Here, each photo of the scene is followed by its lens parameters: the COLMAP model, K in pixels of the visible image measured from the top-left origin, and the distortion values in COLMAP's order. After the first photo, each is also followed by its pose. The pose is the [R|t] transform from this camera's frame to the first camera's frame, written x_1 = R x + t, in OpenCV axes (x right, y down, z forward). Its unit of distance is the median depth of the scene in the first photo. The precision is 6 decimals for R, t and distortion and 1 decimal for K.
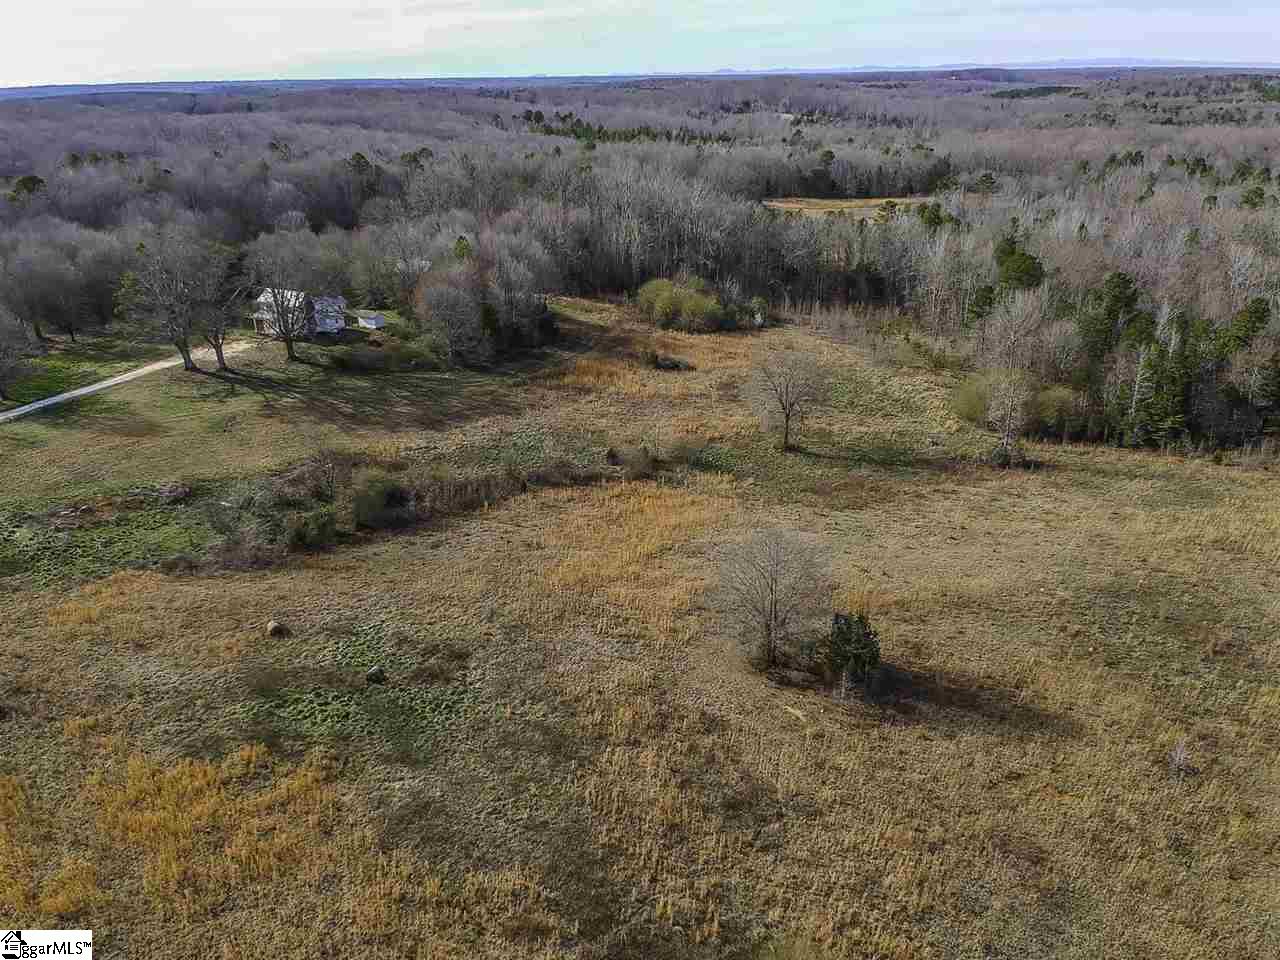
lens RADIAL K [[1003.4, 0, 640.0], [0, 1003.4, 480.0], [0, 0, 1]] dist [0.122895, -0.191540]
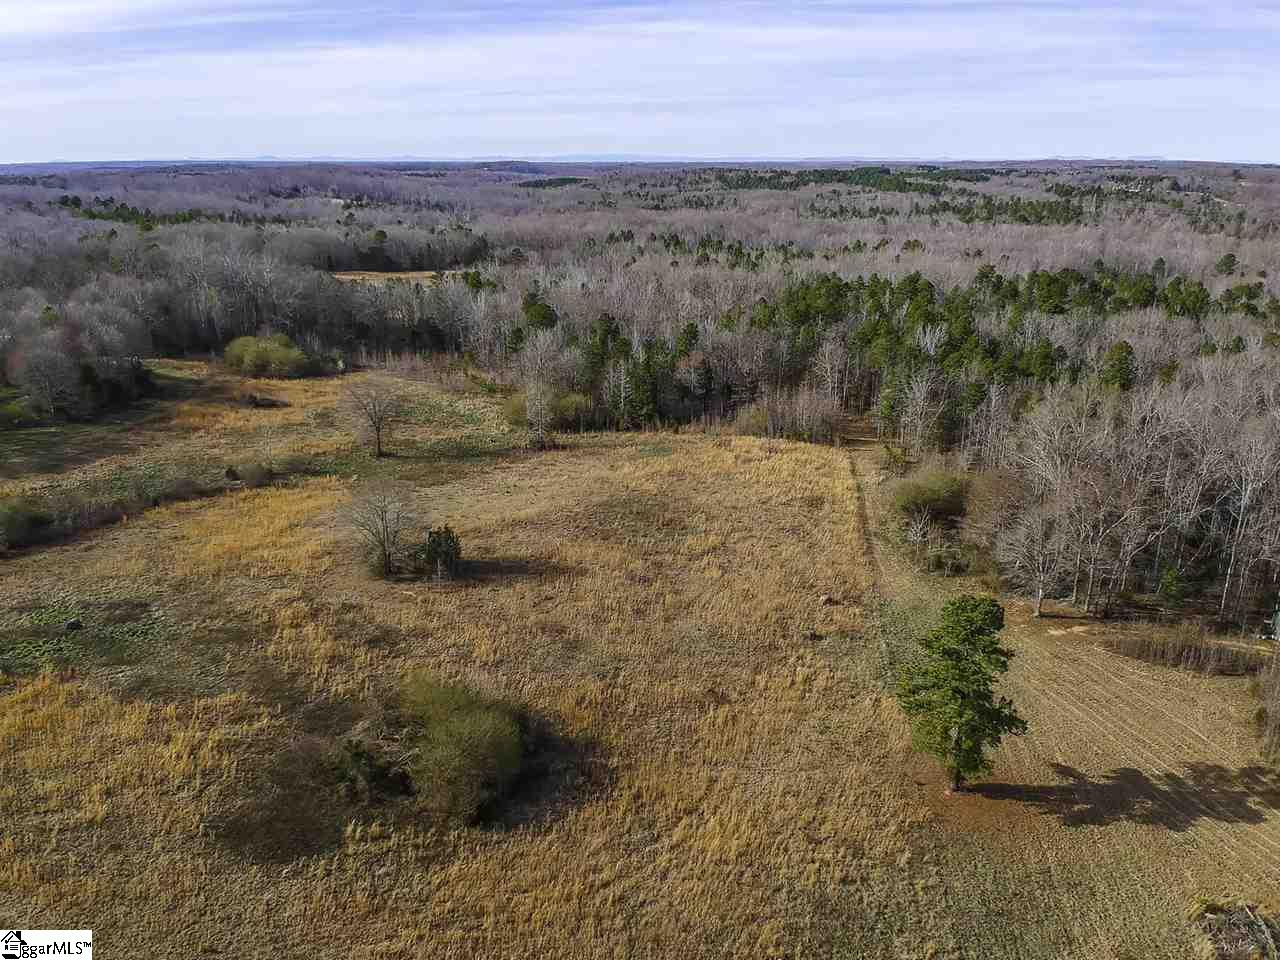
lens RADIAL K [[975.0, 0, 640.0], [0, 975.0, 480.0], [0, 0, 1]] dist [0.122221, -0.229353]
pose [[0.911385, -0.113580, 0.395572, -0.041649], [0.140281, 0.989338, -0.039134, 0.080725], [-0.386910, 0.091158, 0.917601, -0.220677]]
